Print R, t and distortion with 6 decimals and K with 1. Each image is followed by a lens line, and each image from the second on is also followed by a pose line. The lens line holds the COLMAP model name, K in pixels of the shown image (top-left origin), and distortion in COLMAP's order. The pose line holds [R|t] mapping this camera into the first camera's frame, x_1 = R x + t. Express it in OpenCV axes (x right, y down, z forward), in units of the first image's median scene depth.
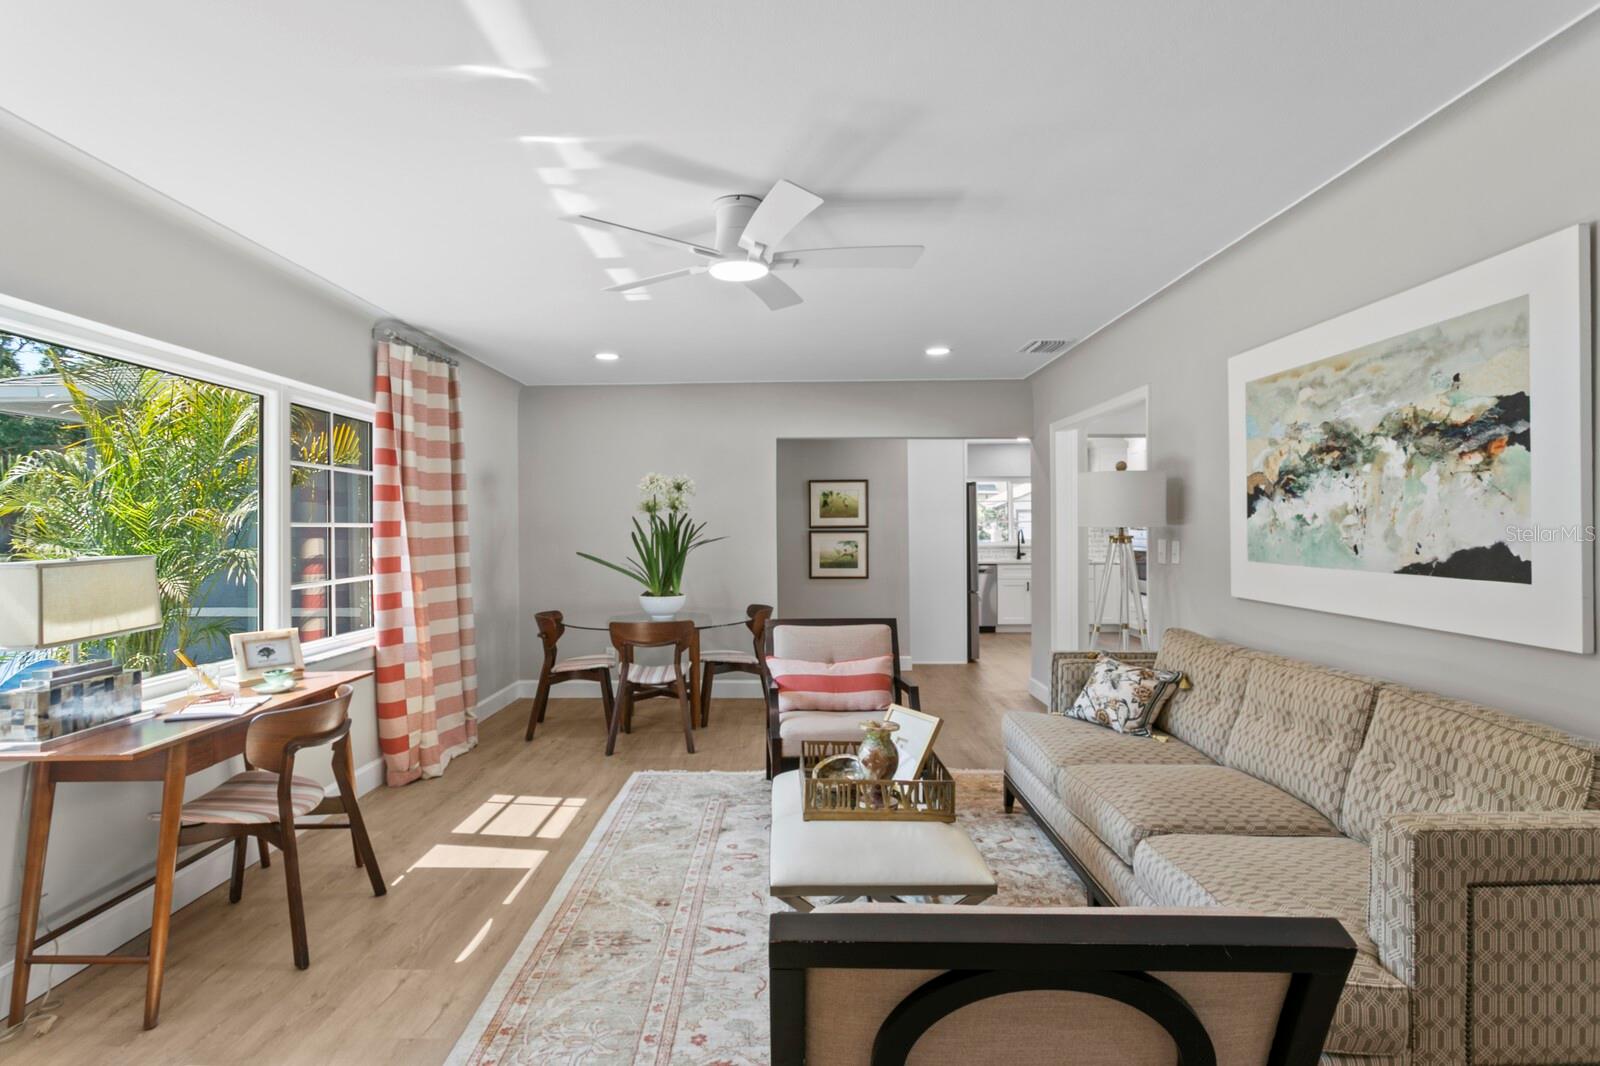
lens RADIAL K [[803.7, 0, 772.0], [0, 803.7, 521.9], [0, 0, 1]] dist [-0.020553, 0.015436]
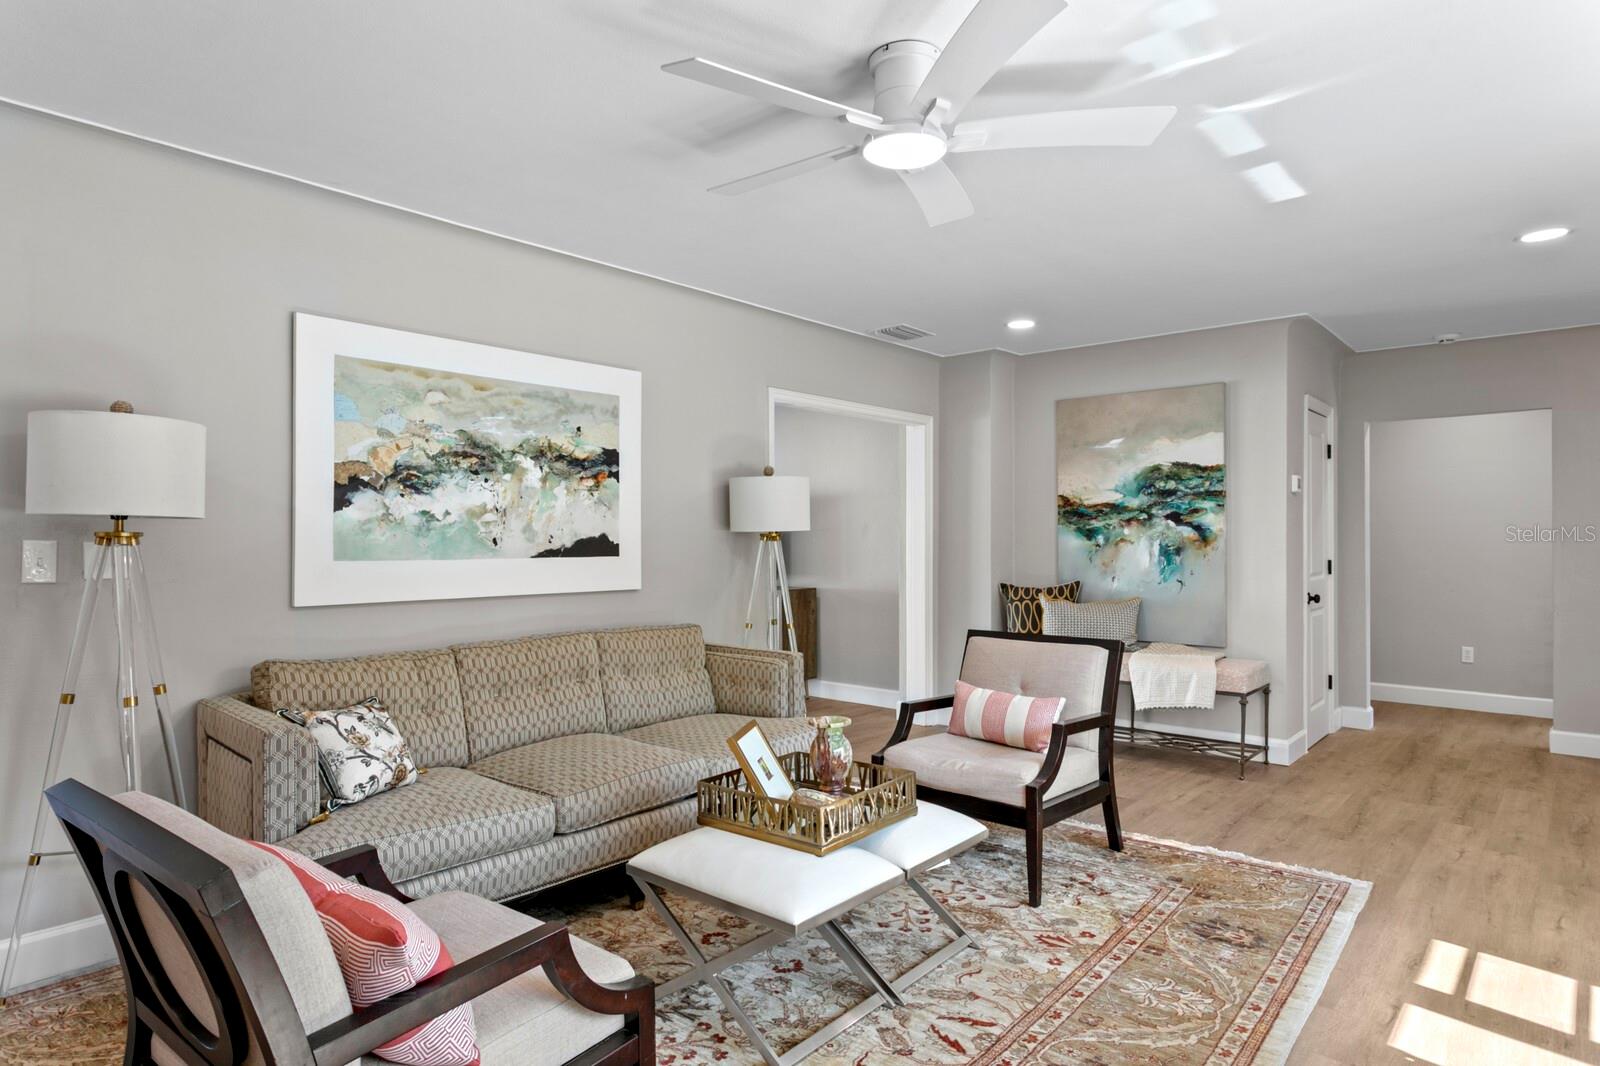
lens RADIAL K [[902.9, 0, 776.4], [0, 902.9, 533.2], [0, 0, 1]] dist [-0.006623, 0.001270]
pose [[-0.759042, 0.007950, 0.650994, -0.463128], [0.000317, 0.999930, -0.011842, 0.035203], [-0.651042, -0.008782, -0.758991, 1.640989]]
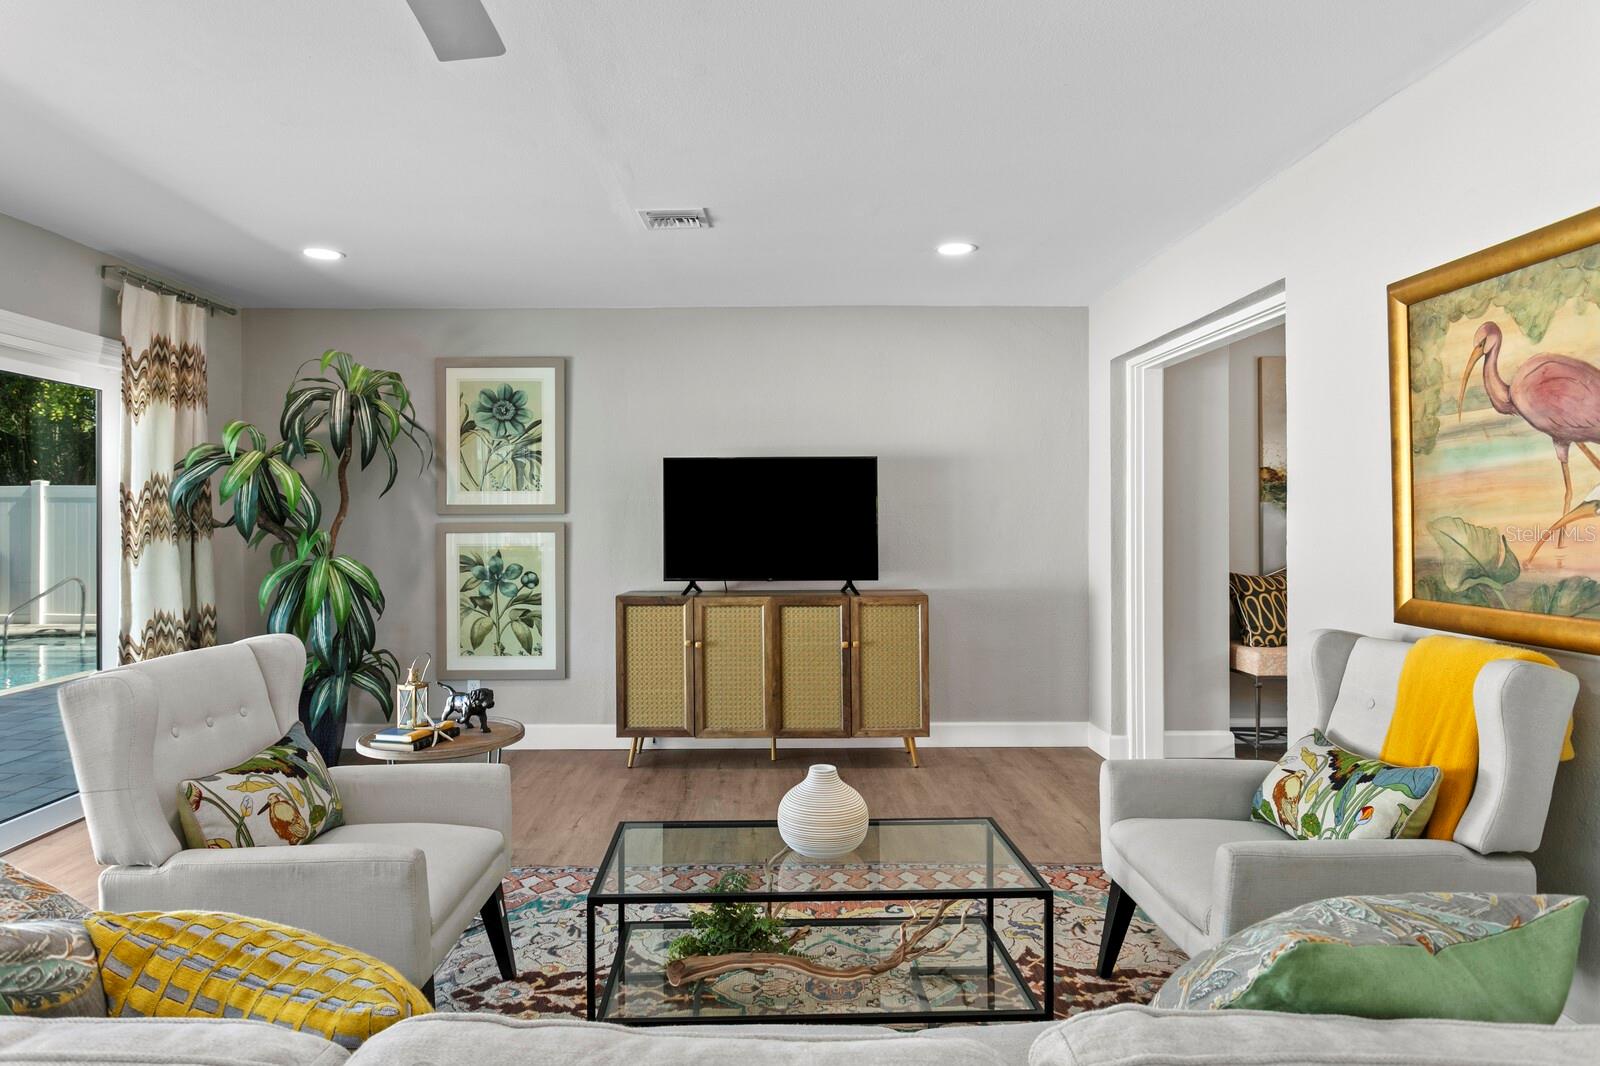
lens RADIAL K [[912.1, 0, 763.0], [0, 912.1, 514.9], [0, 0, 1]] dist [-0.003238, 0.001853]
pose [[-0.999424, 0.005954, -0.033423, 1.439254], [0.006391, 0.999895, -0.013001, 0.035366], [0.033342, -0.013207, -0.999357, 1.404954]]
